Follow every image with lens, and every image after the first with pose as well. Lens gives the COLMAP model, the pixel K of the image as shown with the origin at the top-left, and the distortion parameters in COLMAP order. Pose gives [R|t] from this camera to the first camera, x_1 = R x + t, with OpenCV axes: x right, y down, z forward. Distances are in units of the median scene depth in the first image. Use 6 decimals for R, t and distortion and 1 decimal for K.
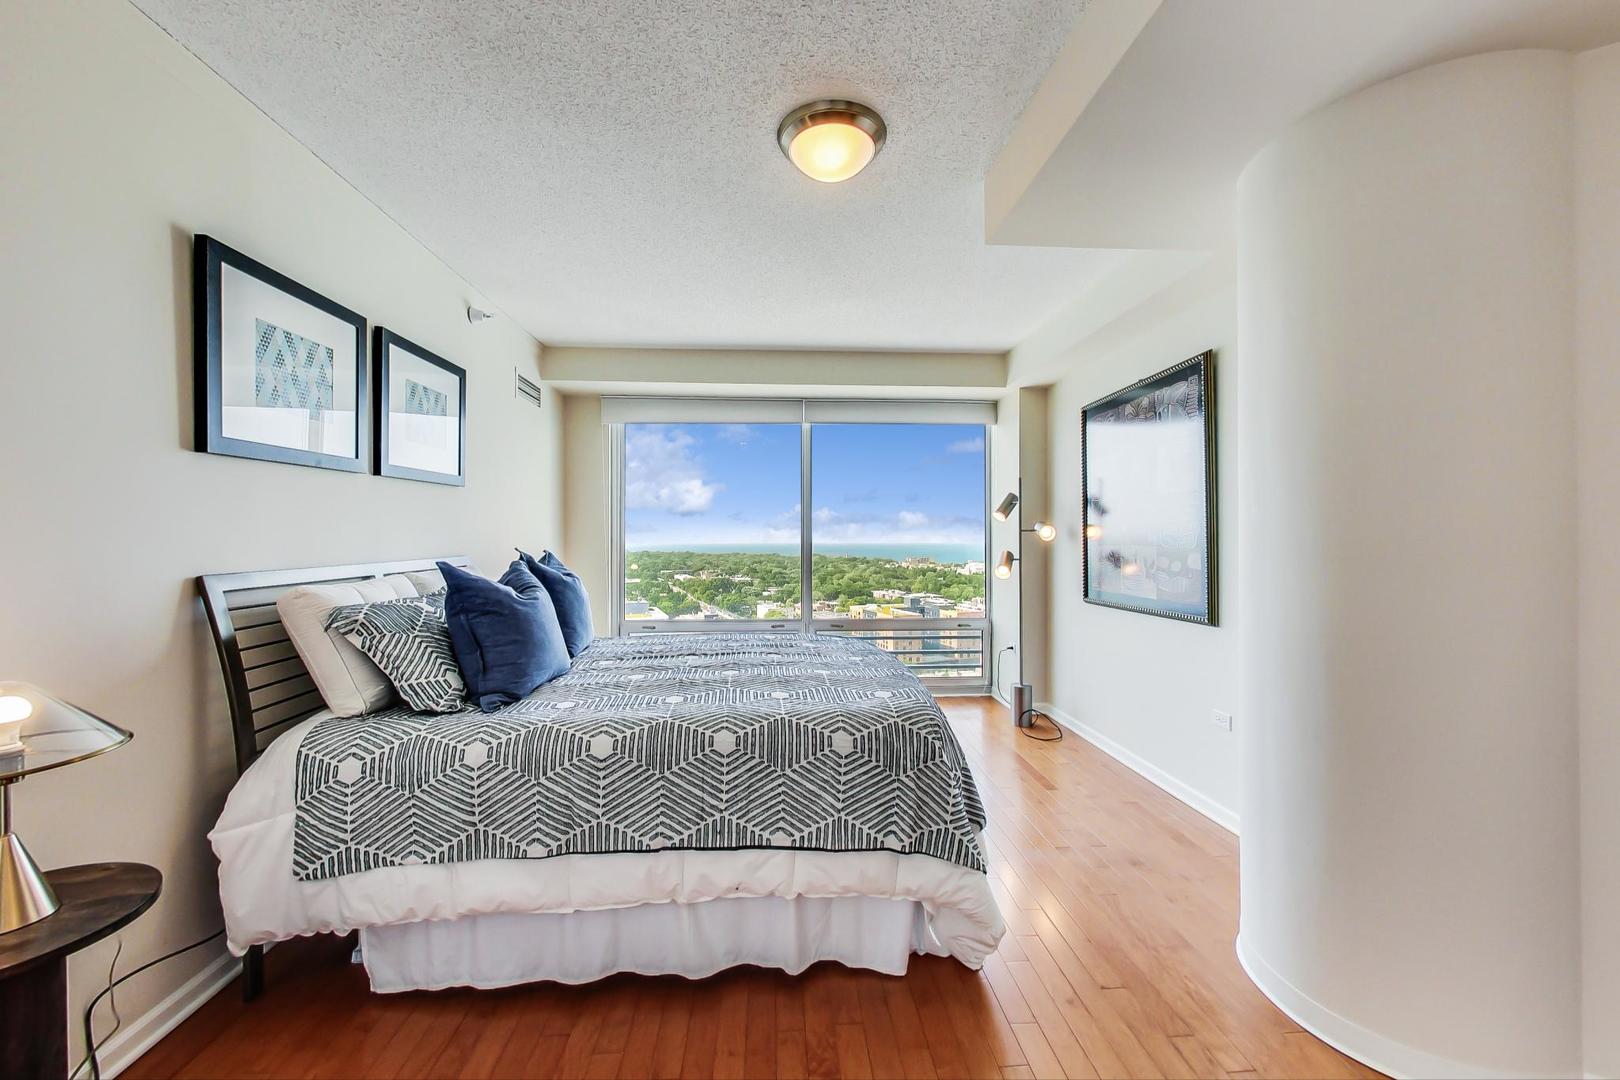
lens RADIAL K [[630.3, 0, 810.0], [0, 630.3, 540.0], [0, 0, 1]] dist [0.000274, -0.000026]
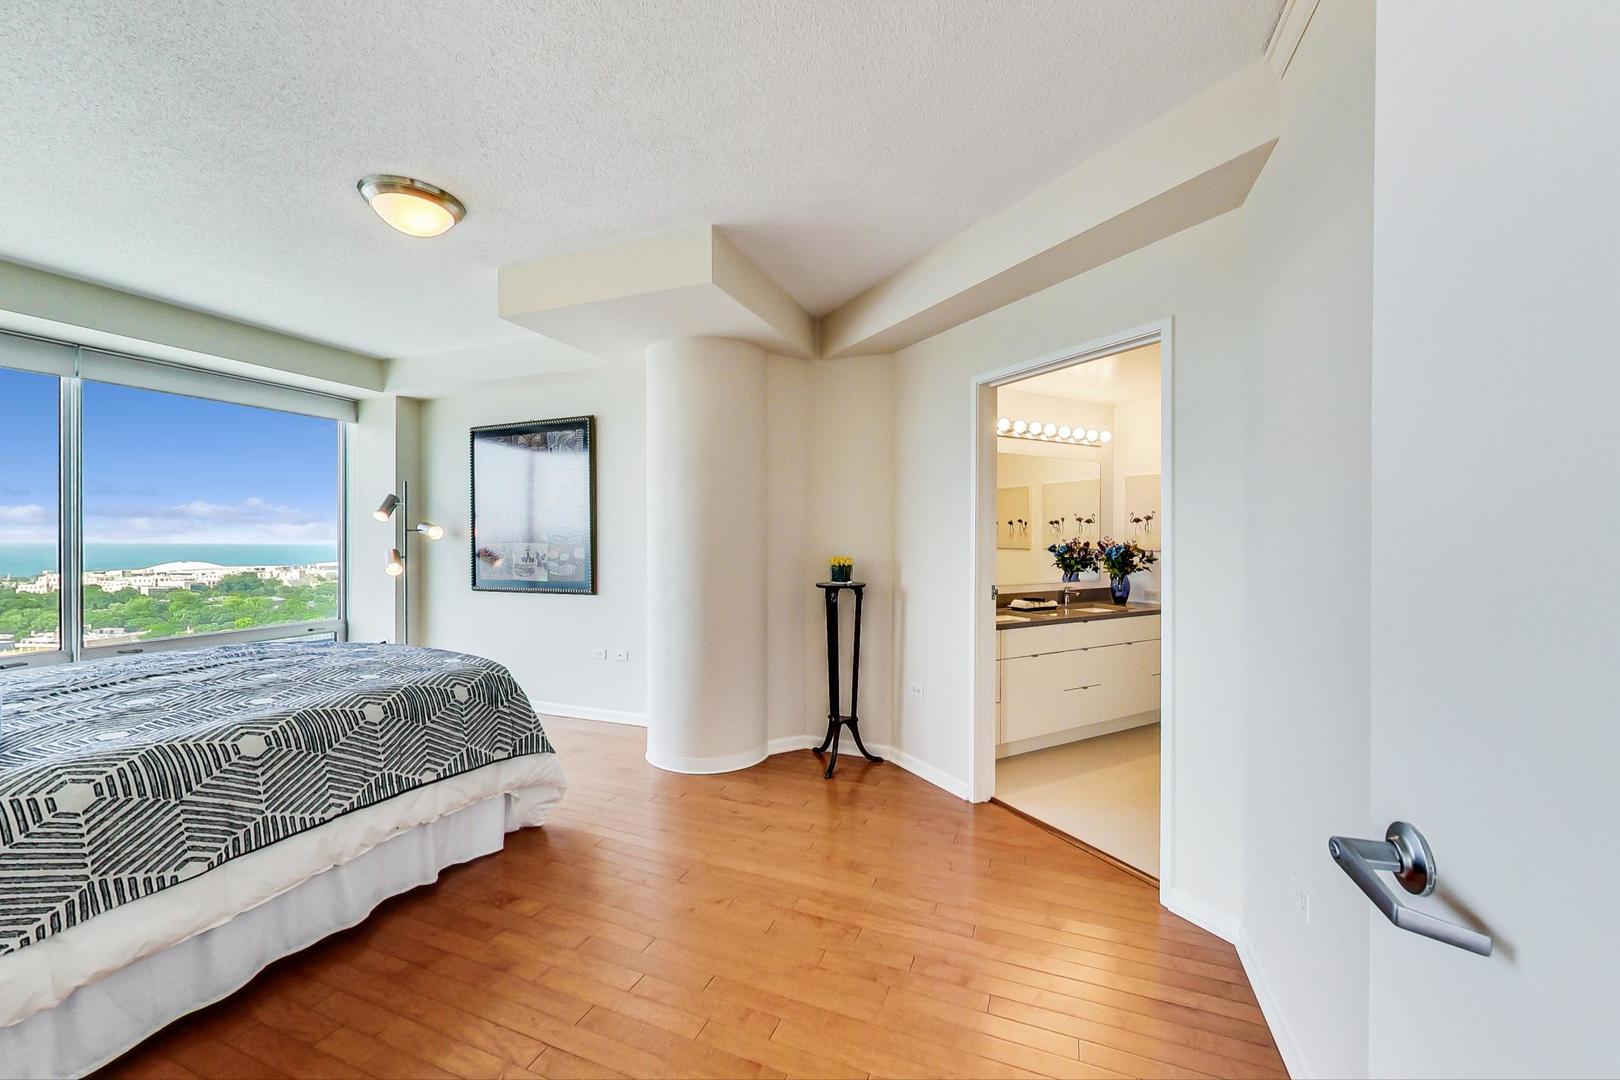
lens RADIAL K [[630.3, 0, 810.0], [0, 630.3, 540.0], [0, 0, 1]] dist [0.000274, -0.000026]
pose [[0.426090, -0.002971, 0.904676, -0.857520], [0.001614, 0.999996, 0.002523, 0.001189], [-0.904679, 0.000385, 0.426093, -0.222798]]
